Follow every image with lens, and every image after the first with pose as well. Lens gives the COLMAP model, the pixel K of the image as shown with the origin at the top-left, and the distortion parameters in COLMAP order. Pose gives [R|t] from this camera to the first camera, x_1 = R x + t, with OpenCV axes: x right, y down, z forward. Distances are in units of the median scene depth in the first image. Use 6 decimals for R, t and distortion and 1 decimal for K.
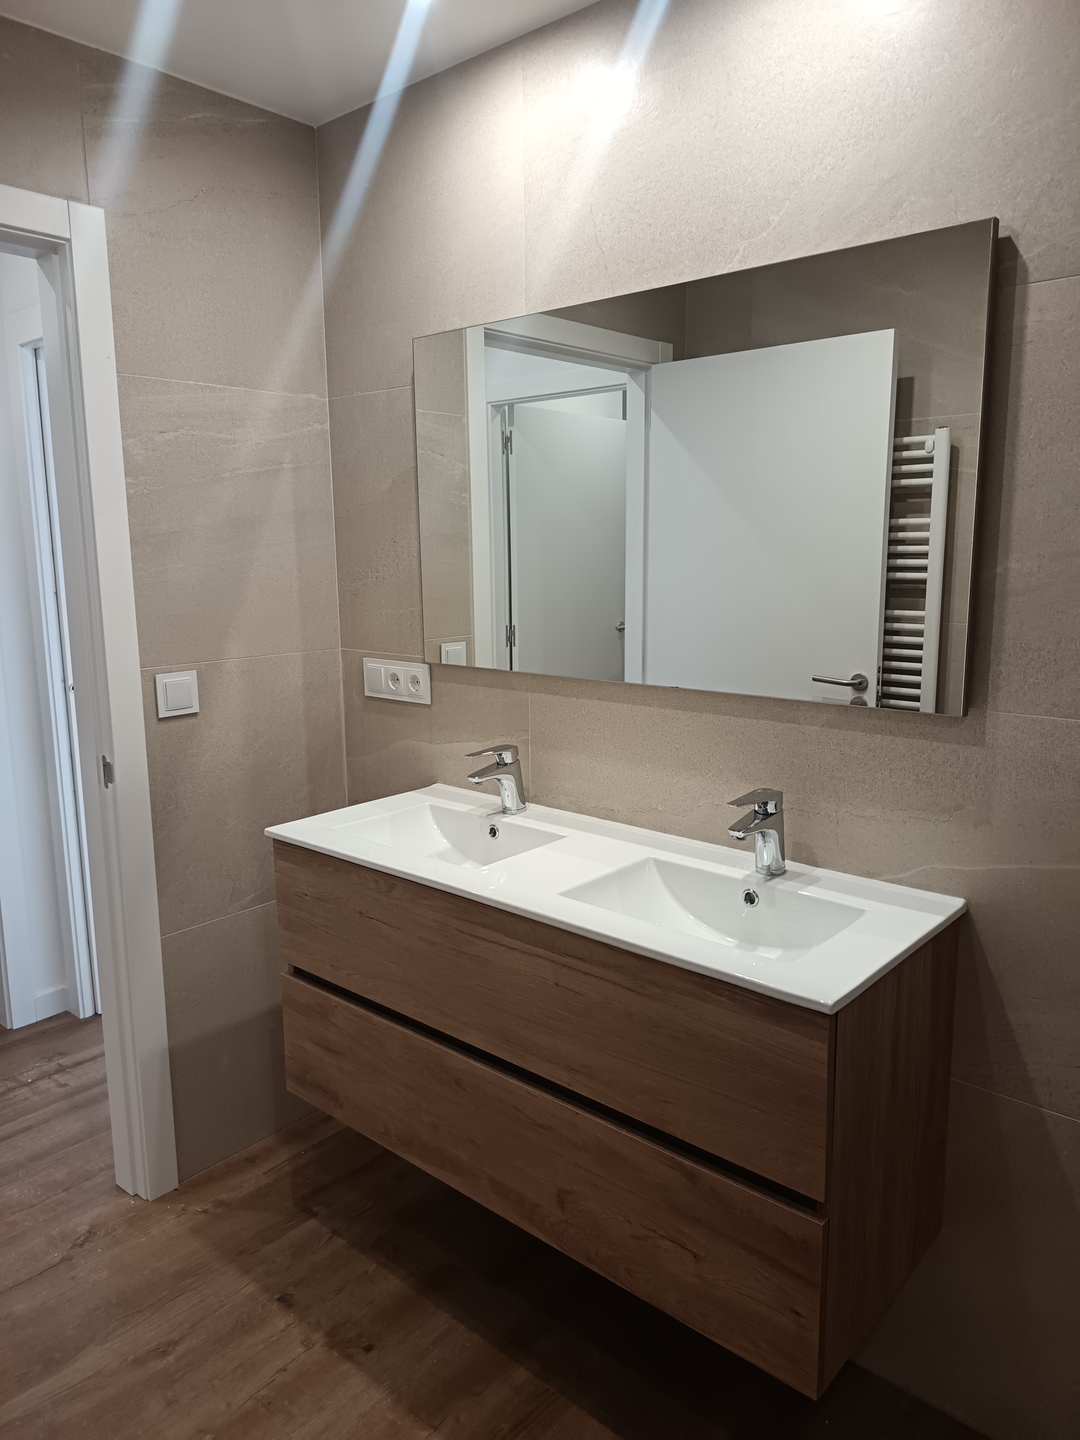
lens RADIAL K [[1011.5, 0, 540.0], [0, 1011.5, 720.0], [0, 0, 1]] dist [0.042057, -0.040446]
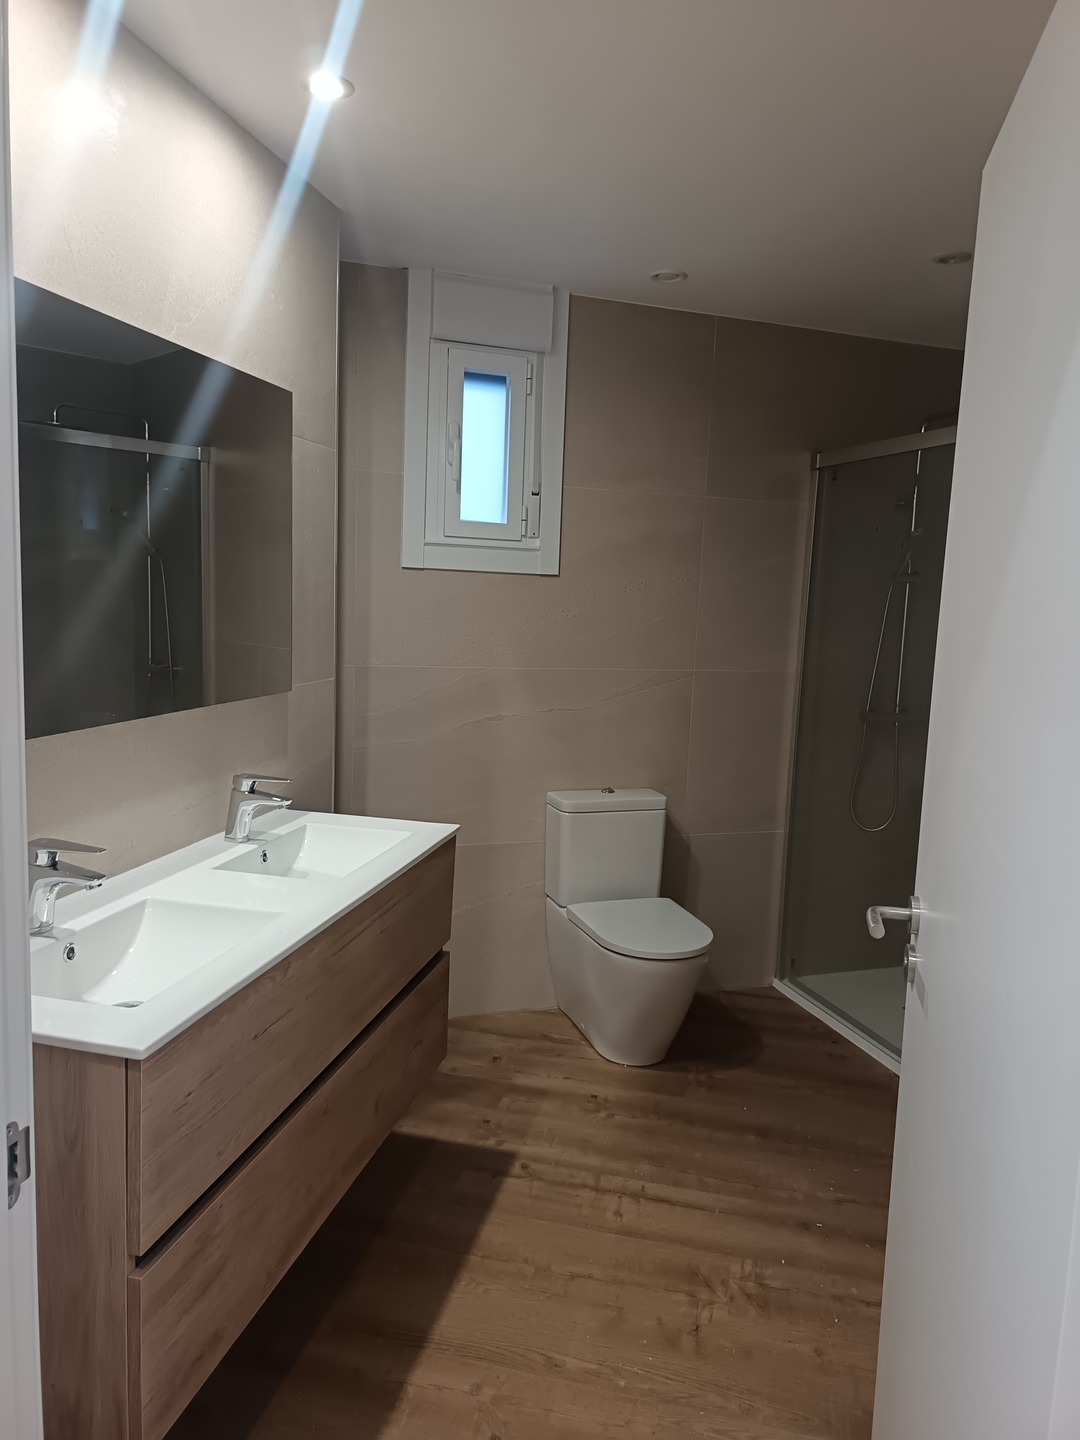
lens RADIAL K [[1011.5, 0, 540.0], [0, 1011.5, 720.0], [0, 0, 1]] dist [0.042057, -0.040446]
pose [[-0.463111, -0.123400, 0.877667, -1.049996], [0.118589, 0.972728, 0.199341, -0.206173], [-0.878330, 0.196399, -0.435848, 1.209075]]
